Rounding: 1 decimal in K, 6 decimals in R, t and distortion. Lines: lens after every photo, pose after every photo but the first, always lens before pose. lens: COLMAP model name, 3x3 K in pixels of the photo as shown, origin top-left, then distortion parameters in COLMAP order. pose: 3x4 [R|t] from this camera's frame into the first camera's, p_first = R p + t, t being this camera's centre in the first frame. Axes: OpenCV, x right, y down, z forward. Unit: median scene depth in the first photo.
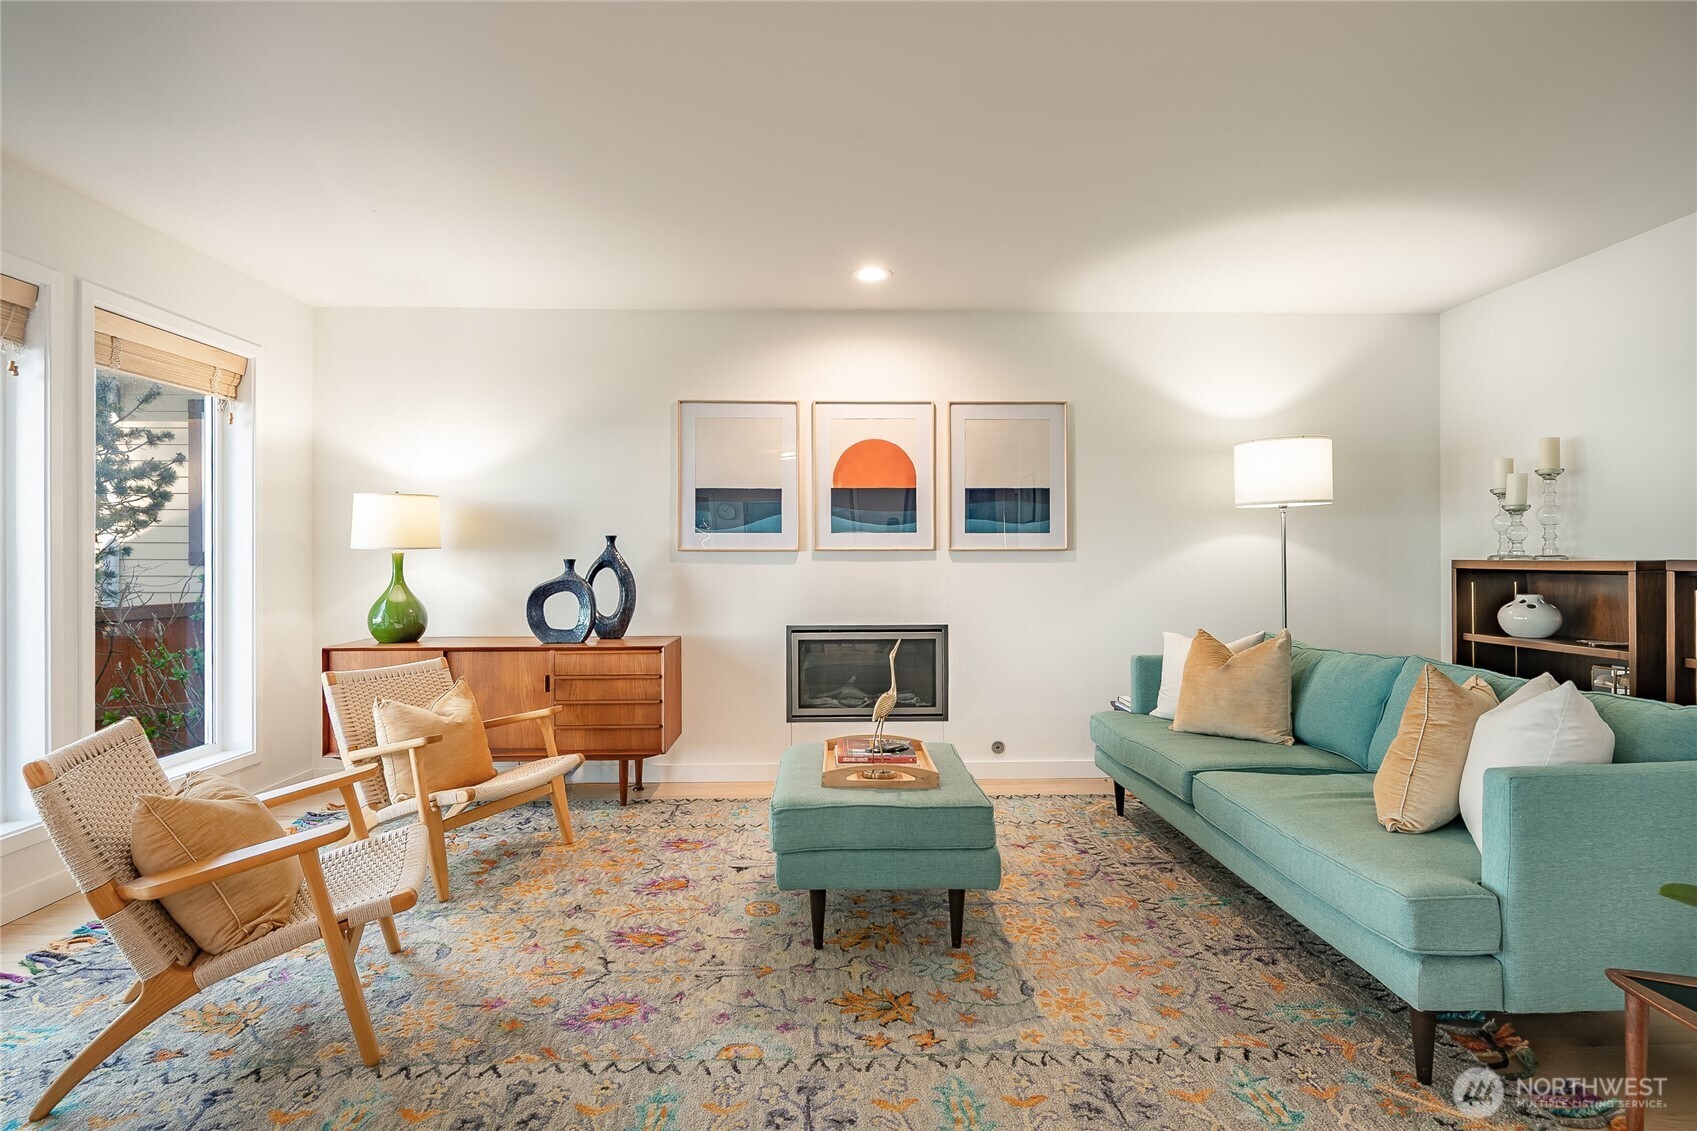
lens RADIAL K [[862.5, 0, 838.0], [0, 862.5, 561.6], [0, 0, 1]] dist [-0.005573, -0.002243]
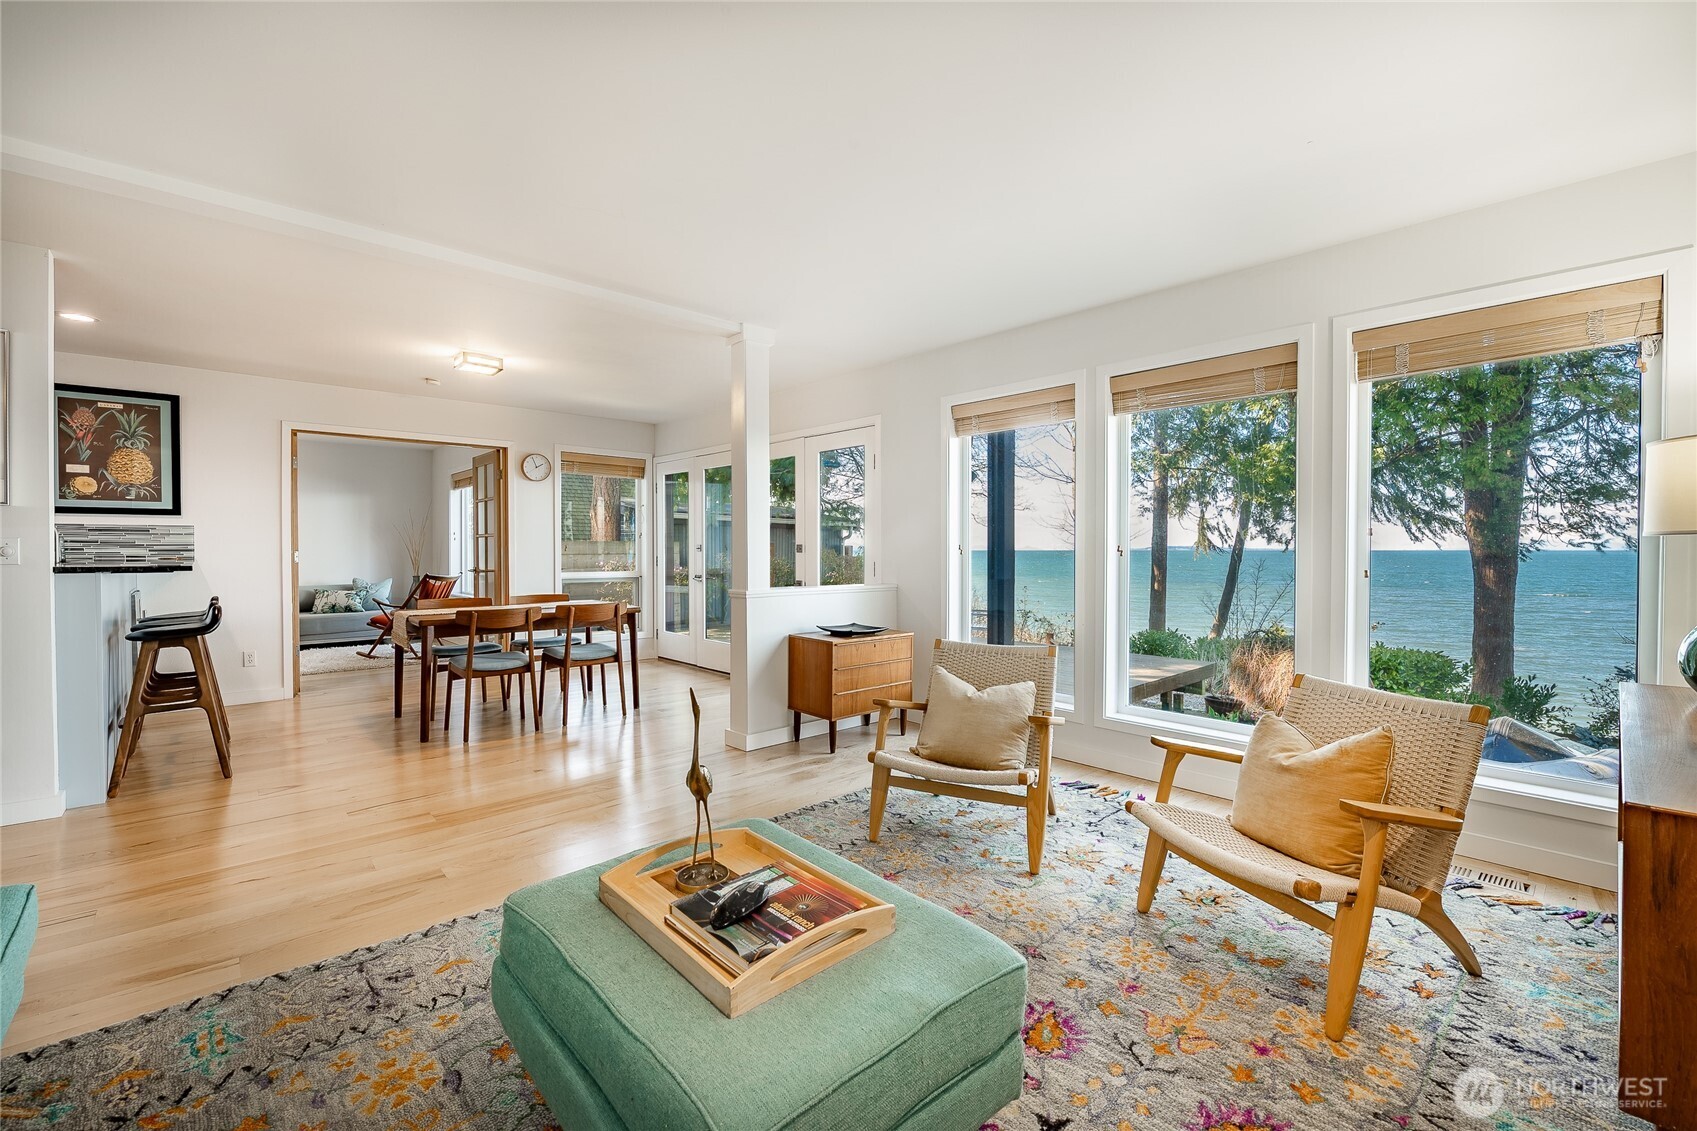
lens RADIAL K [[716.5, 0, 859.4], [0, 716.5, 558.1], [0, 0, 1]] dist [-0.003419, -0.001786]
pose [[-0.737735, 0.009857, -0.675019, 0.241589], [-0.002909, 0.999838, 0.017779, -0.006648], [0.675084, 0.015080, -0.737586, 1.093529]]
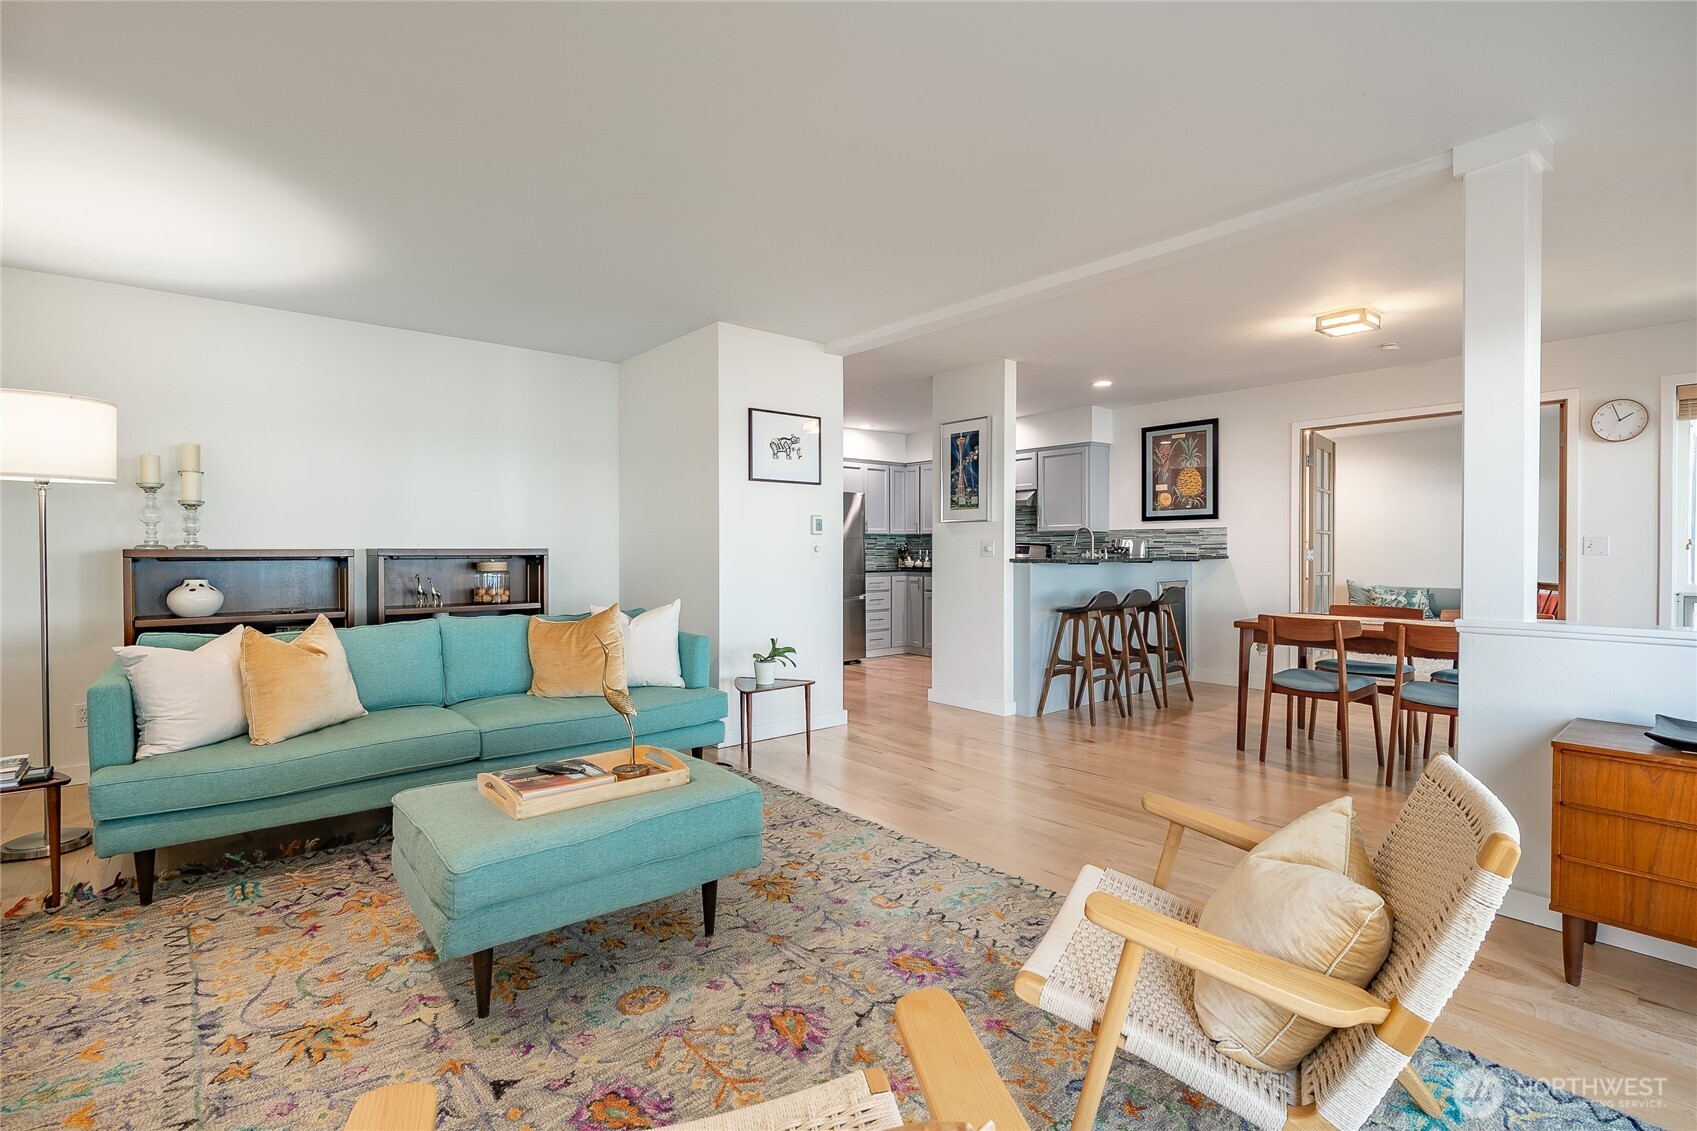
lens RADIAL K [[816.1, 0, 853.4], [0, 816.1, 549.4], [0, 0, 1]] dist [-0.002655, -0.001196]
pose [[-0.635271, 0.000350, 0.772289, -0.597626], [0.004244, 0.999986, 0.003037, -0.001035], [-0.772277, 0.005207, -0.635264, 1.020489]]
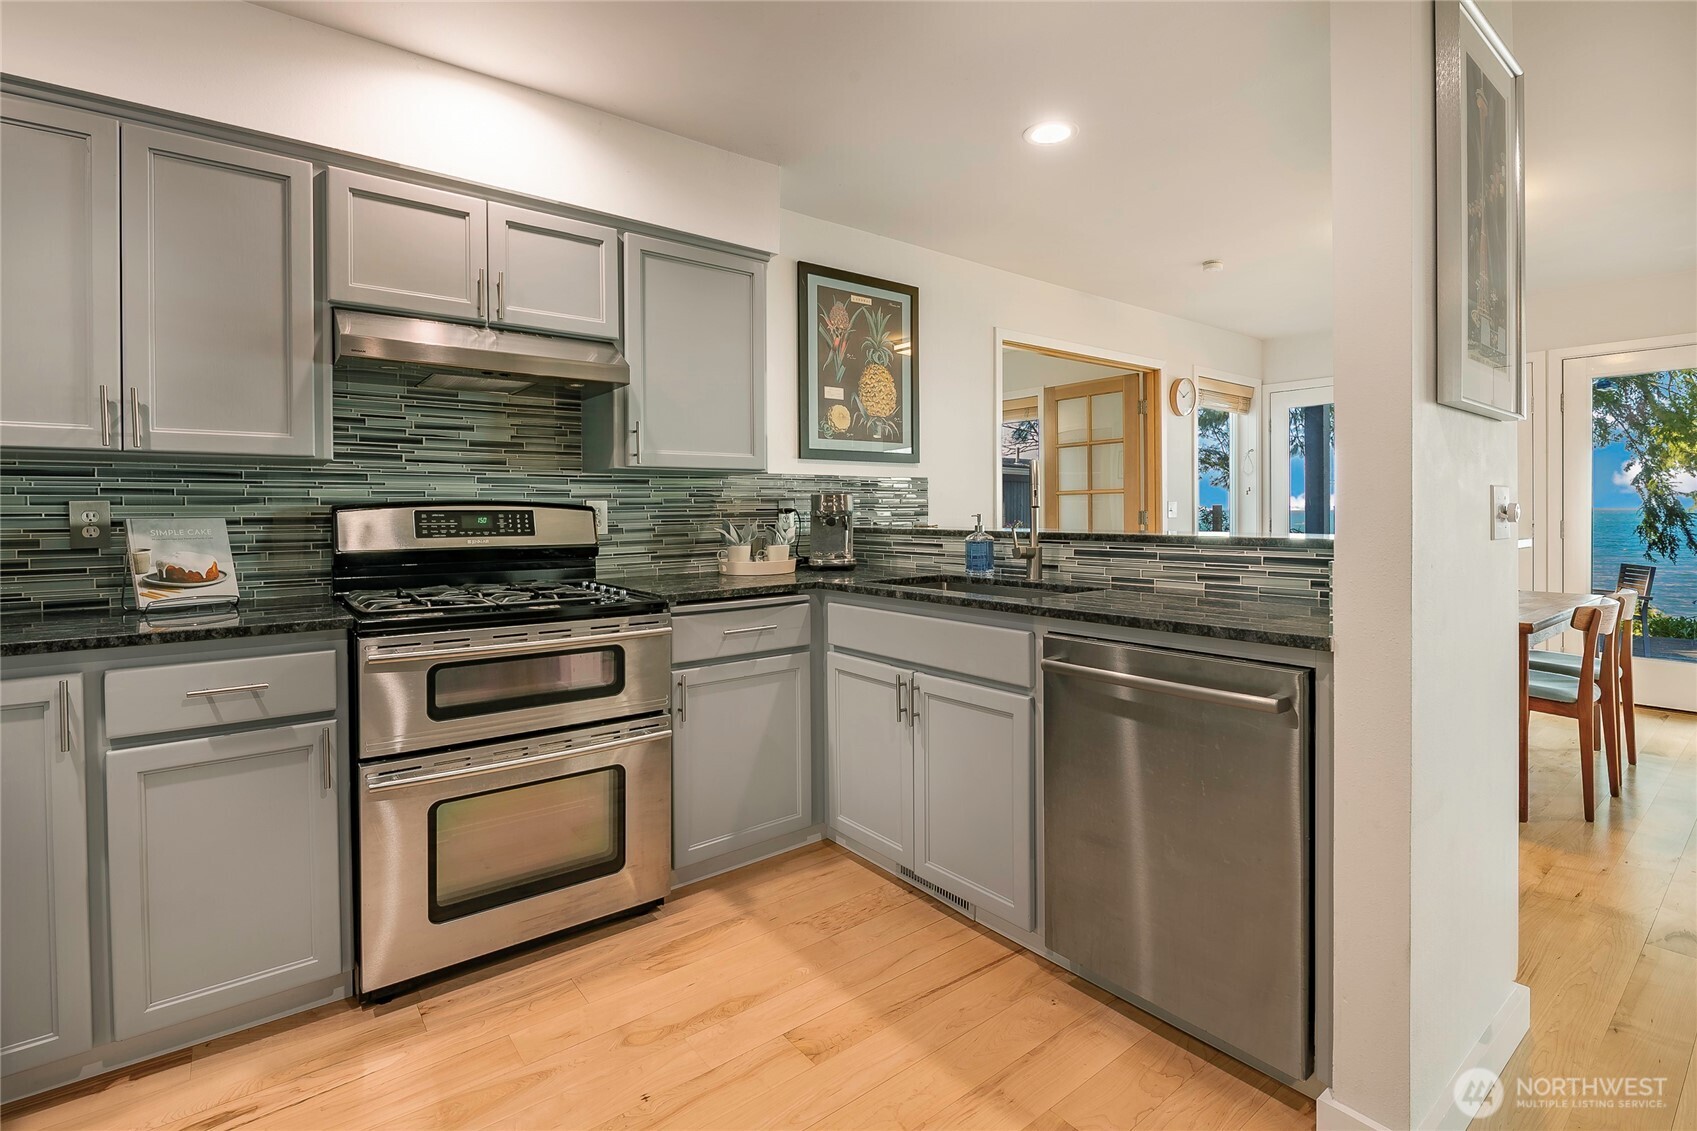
lens RADIAL K [[769.0, 0, 854.0], [0, 769.0, 513.9], [0, 0, 1]] dist [0.001968, -0.000843]
pose [[-0.806467, 0.006575, -0.591242, 0.917065], [-0.000473, 0.999931, 0.011764, -0.005749], [0.591279, 0.009767, -0.806408, 0.003876]]
